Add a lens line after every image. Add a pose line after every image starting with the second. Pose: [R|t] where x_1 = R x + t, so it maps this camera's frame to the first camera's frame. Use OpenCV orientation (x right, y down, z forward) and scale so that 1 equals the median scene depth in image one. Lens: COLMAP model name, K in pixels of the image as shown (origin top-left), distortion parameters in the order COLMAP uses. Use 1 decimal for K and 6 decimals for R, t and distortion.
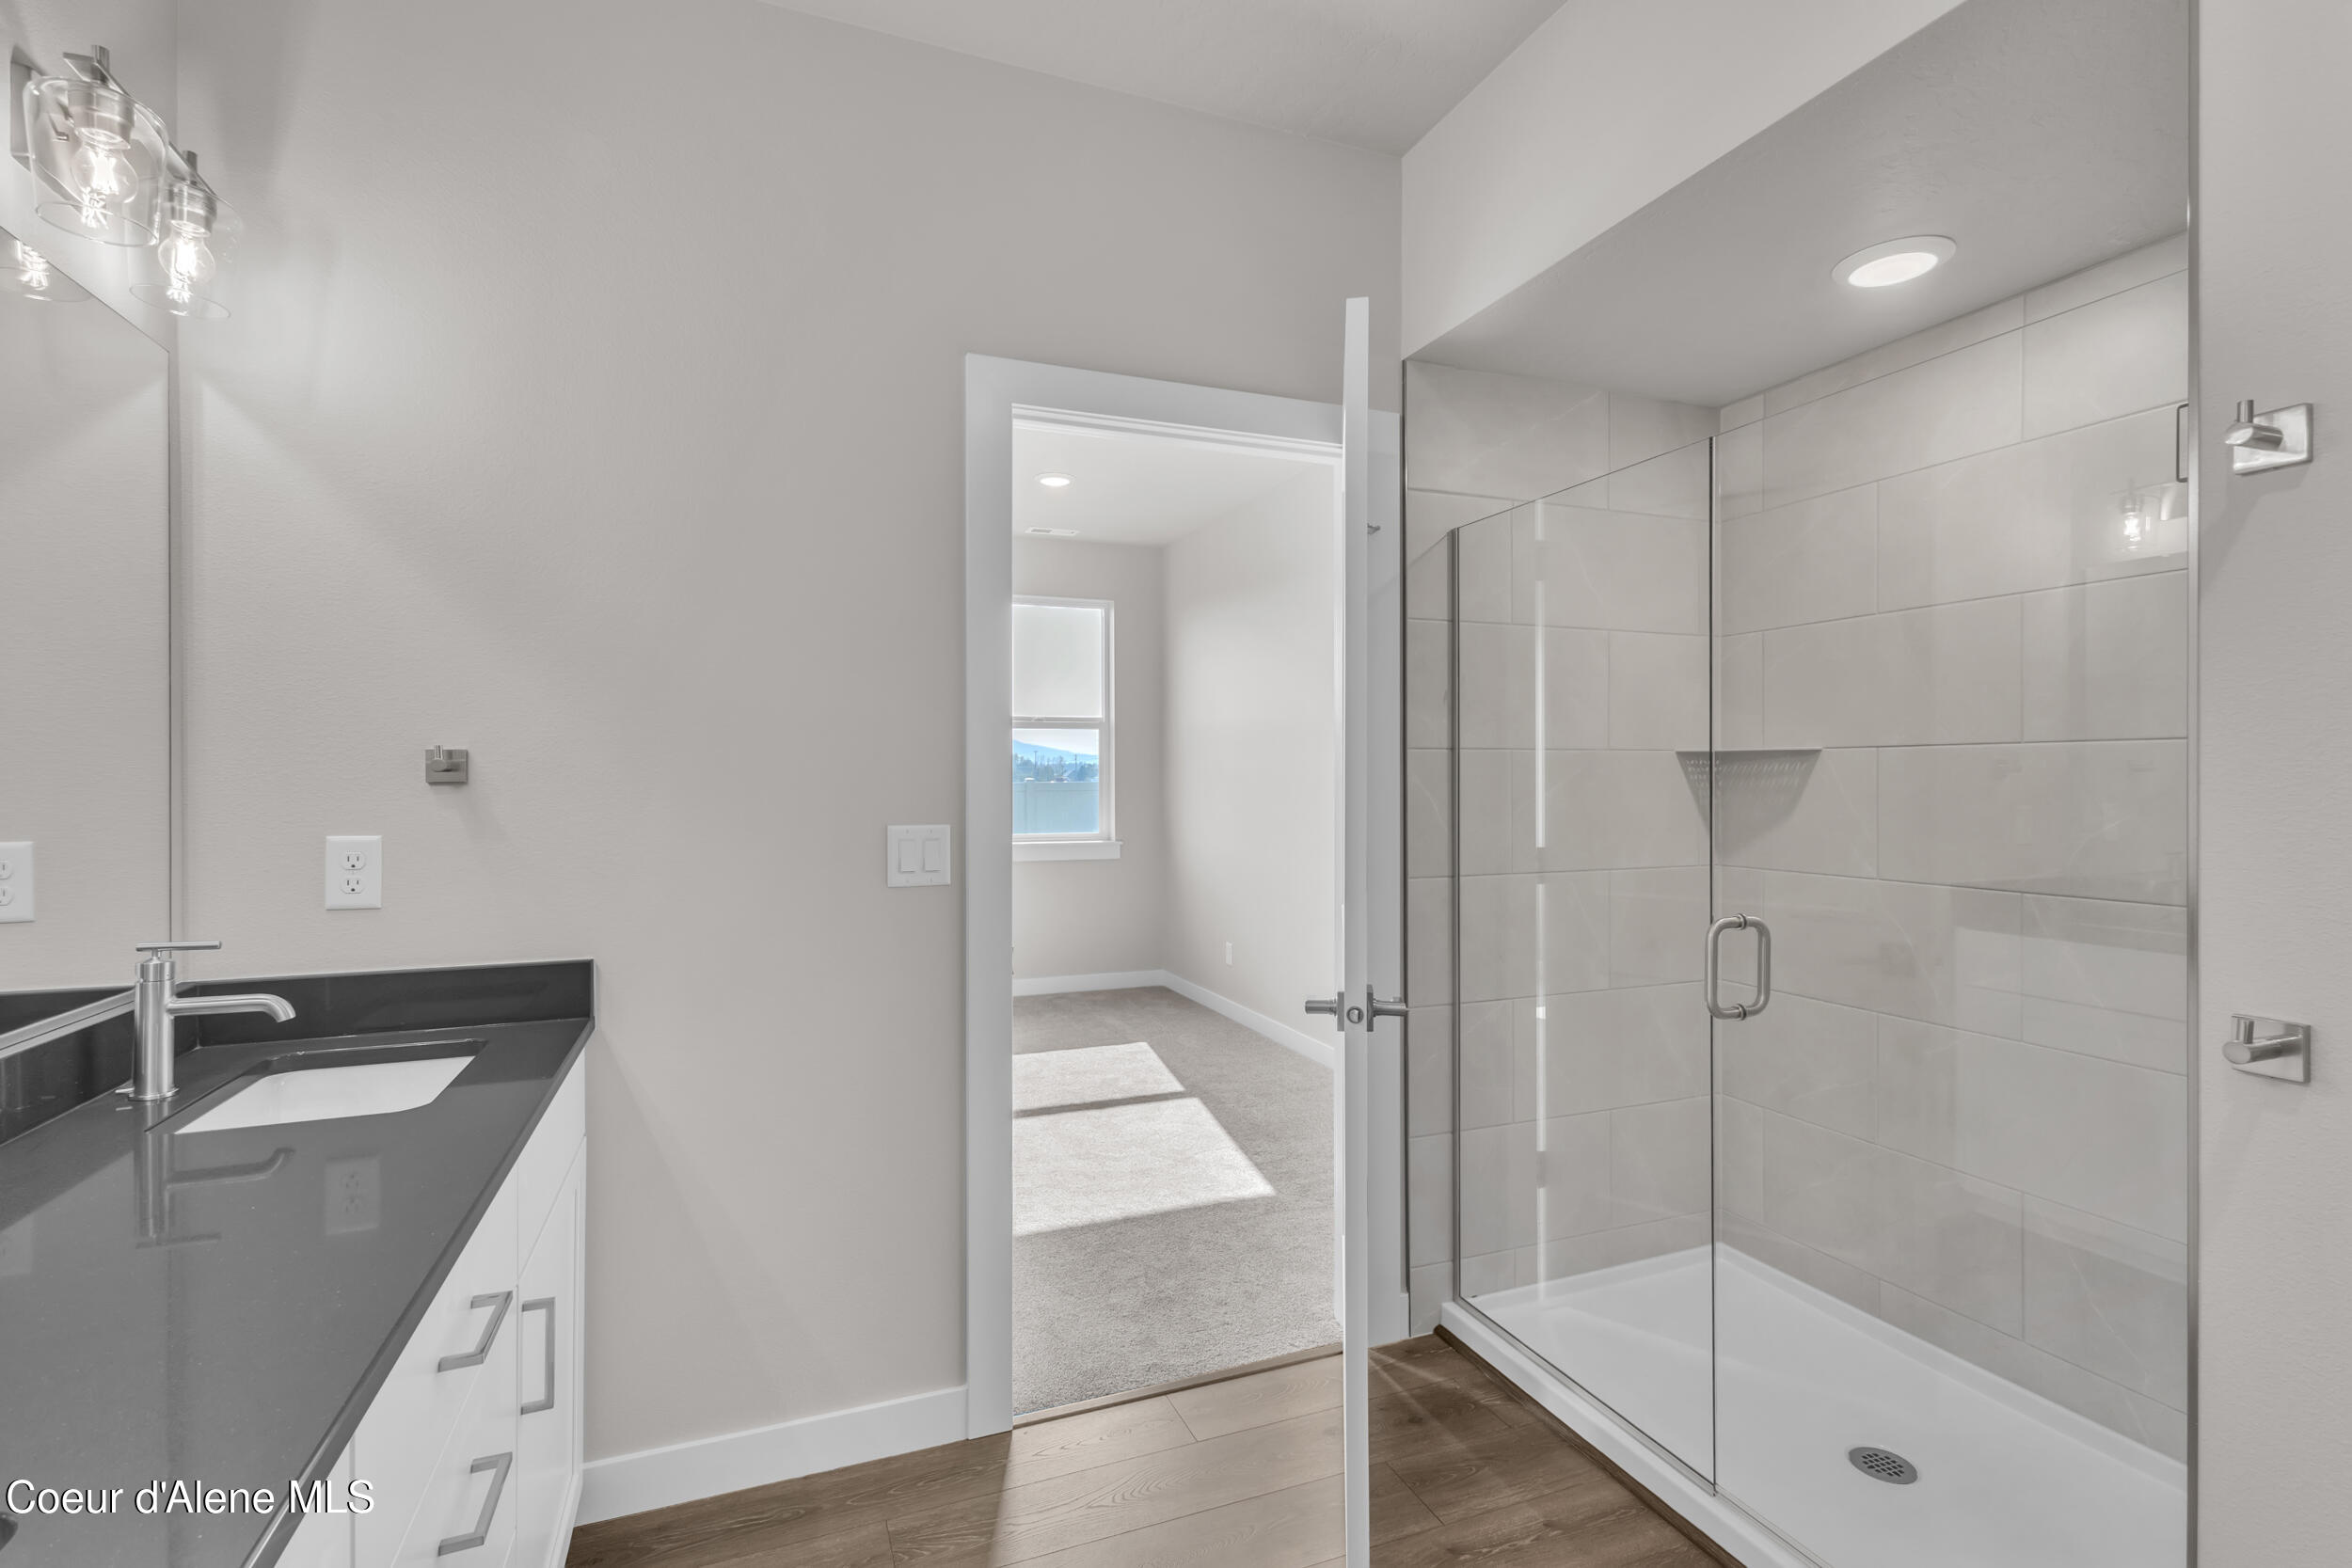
lens RADIAL K [[1094.3, 0, 1167.2], [0, 1094.3, 778.7], [0, 0, 1]] dist [0.035926, -0.000022]
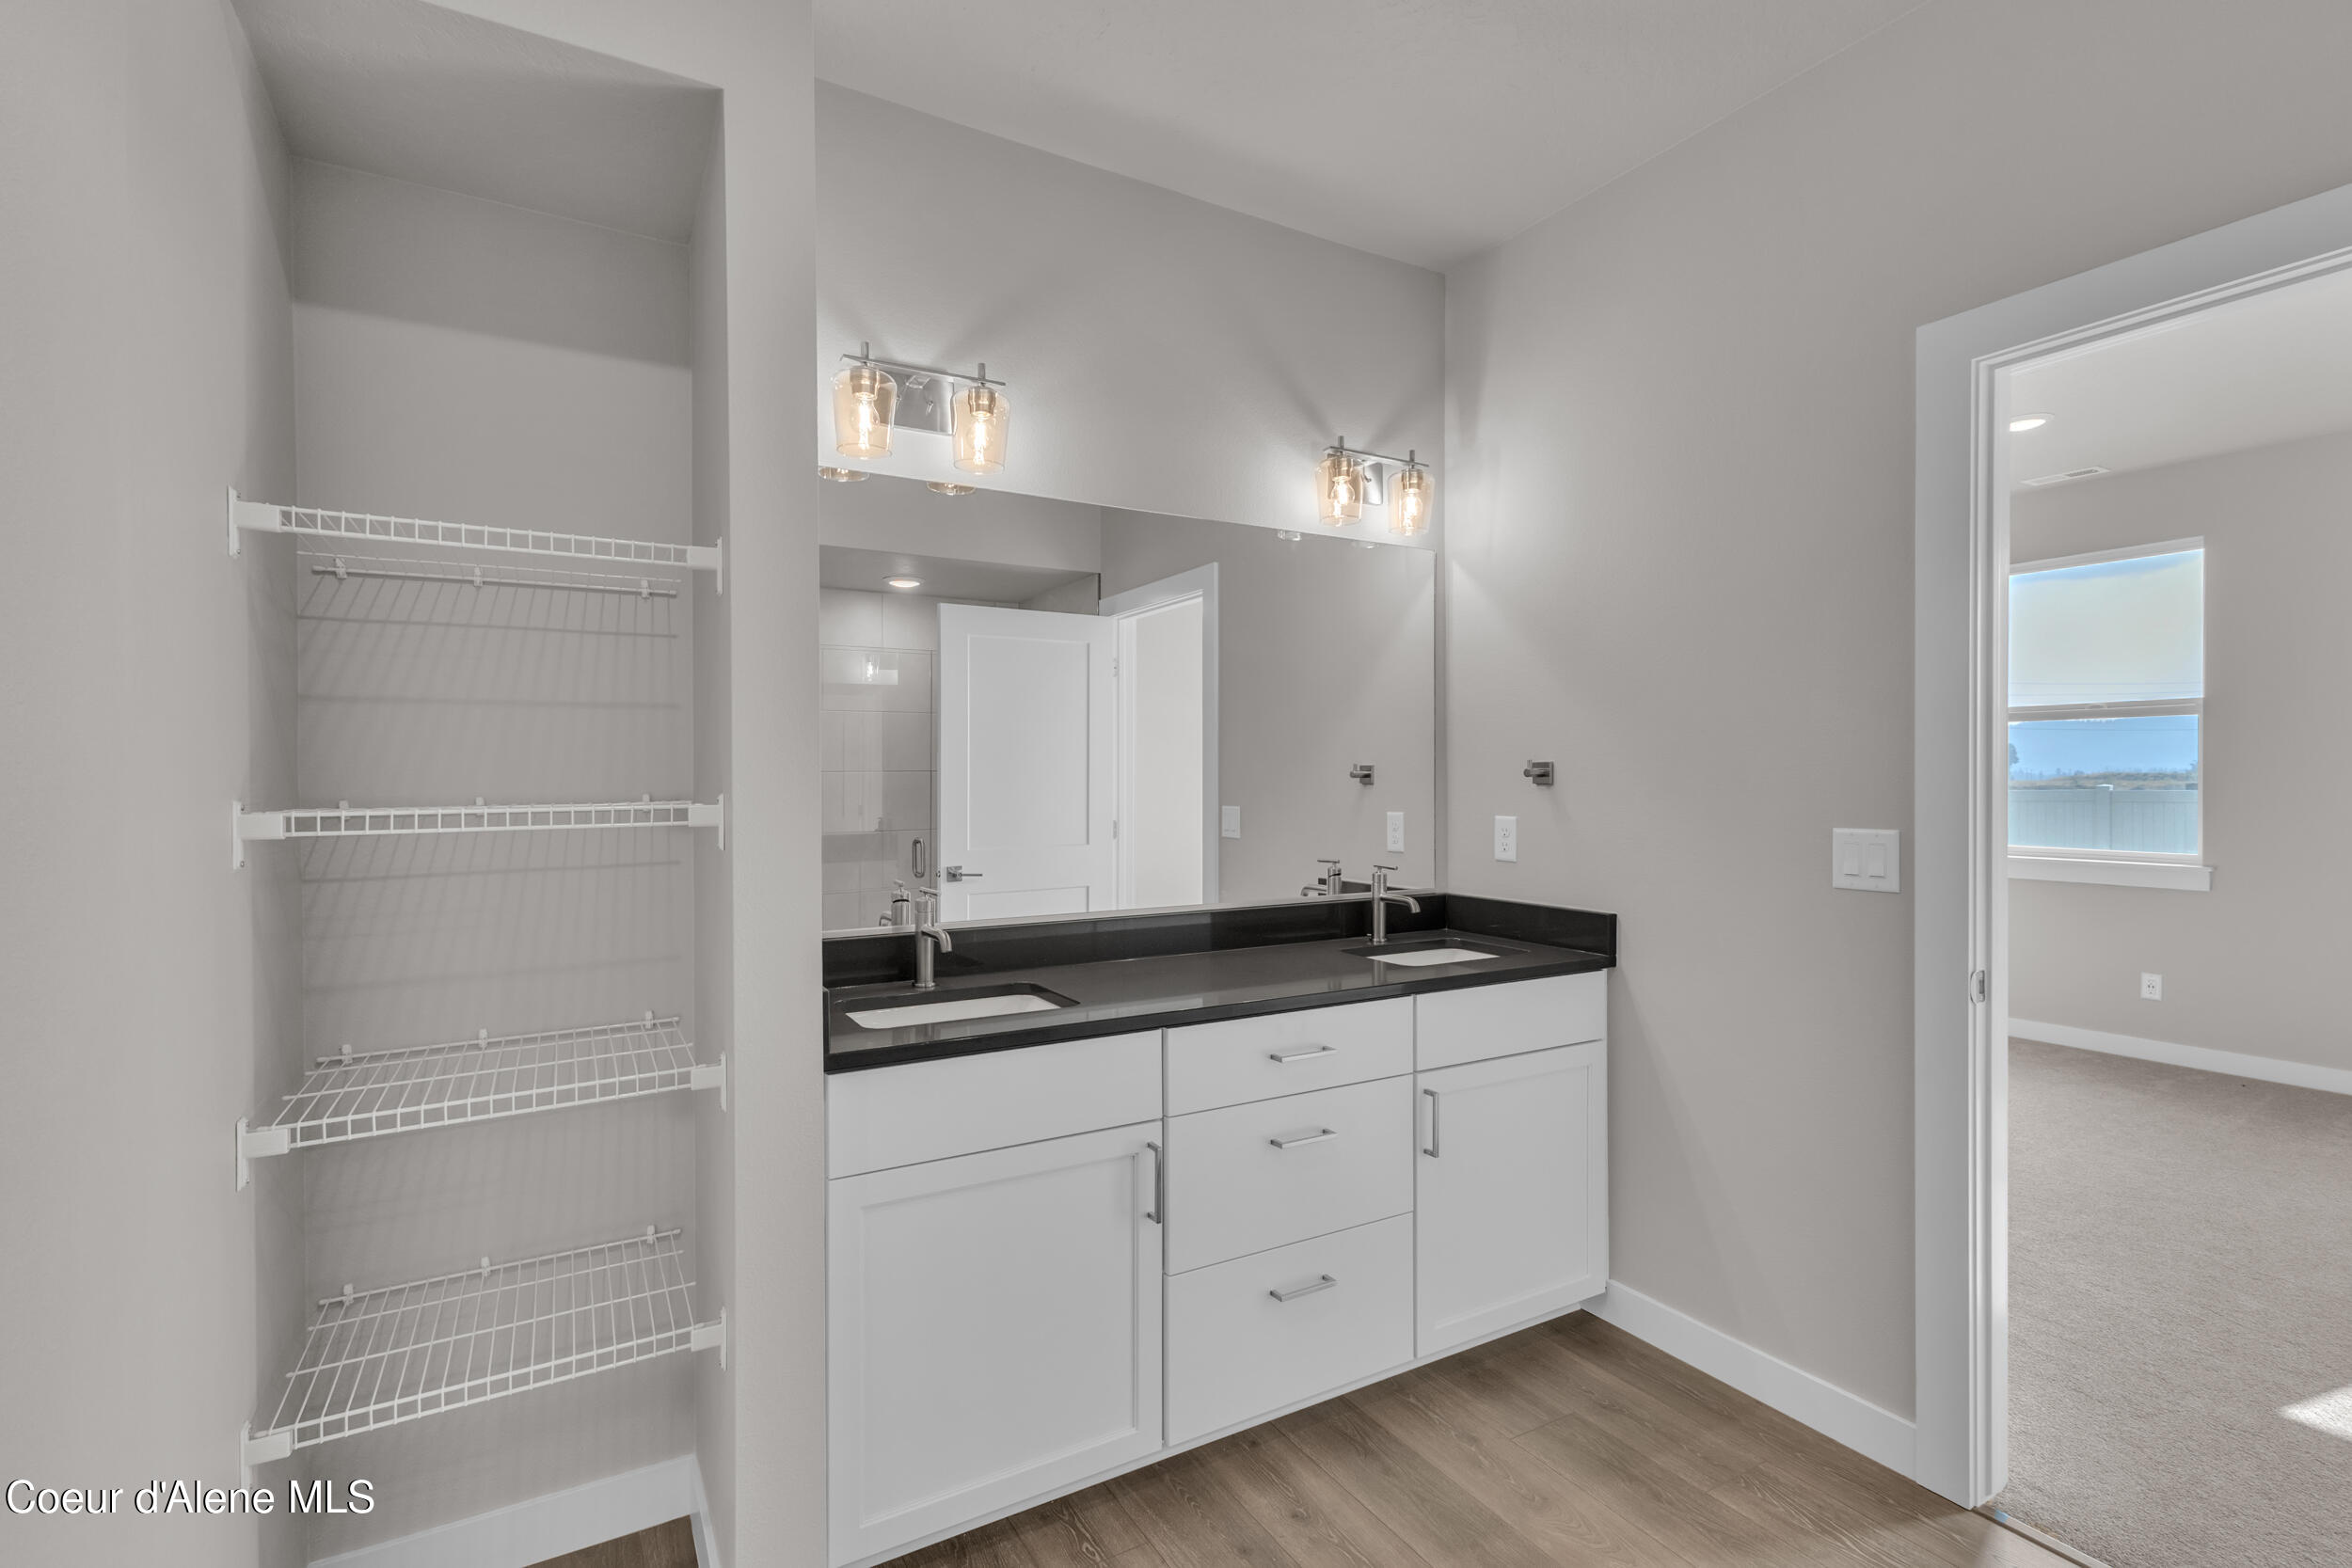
lens RADIAL K [[1077.9, 0, 1176.0], [0, 1077.9, 784.0], [0, 0, 1]] dist [-0.001523, -0.000455]
pose [[0.150819, 0.001367, -0.988560, 0.674254], [0.002605, 0.999995, 0.001780, -0.000409], [0.988558, -0.002844, 0.150815, 0.261759]]
